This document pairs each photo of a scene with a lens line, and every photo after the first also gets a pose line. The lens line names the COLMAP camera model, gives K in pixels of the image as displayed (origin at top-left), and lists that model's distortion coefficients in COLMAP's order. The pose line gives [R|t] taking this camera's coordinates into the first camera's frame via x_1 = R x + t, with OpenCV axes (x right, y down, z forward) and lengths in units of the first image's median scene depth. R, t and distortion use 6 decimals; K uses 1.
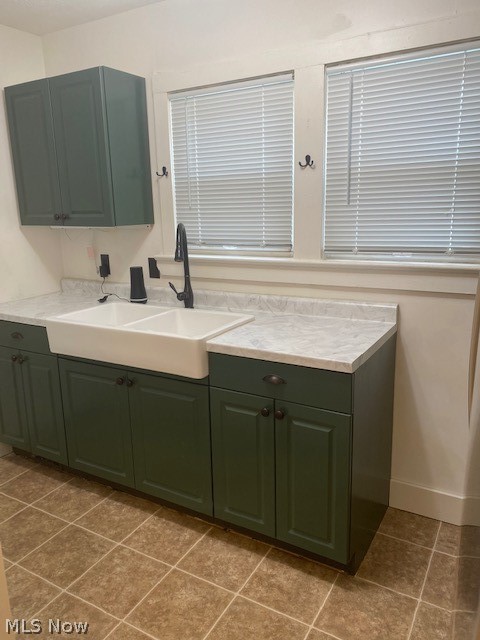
lens RADIAL K [[482.4, 0, 241.0], [0, 482.4, 321.7], [0, 0, 1]] dist [0.039561, -0.033004]
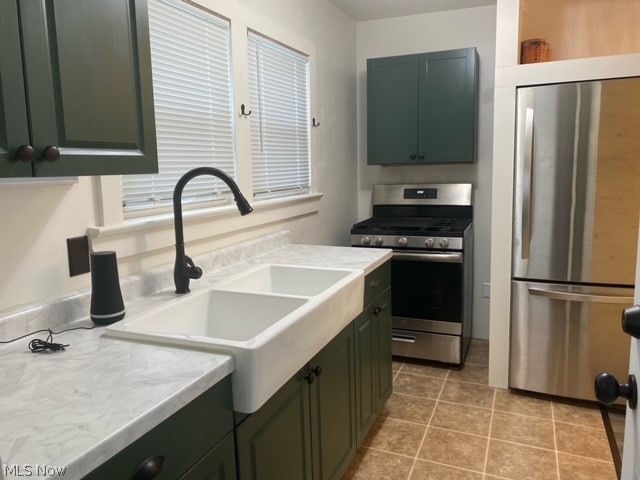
lens RADIAL K [[482.4, 0, 320.4], [0, 482.4, 236.6], [0, 0, 1]] dist [0.039561, -0.033004]
pose [[-0.118685, -0.117944, 0.985902, -0.957403], [0.253522, 0.956410, 0.144935, -0.181107], [-0.960021, 0.267150, -0.083610, 1.012222]]
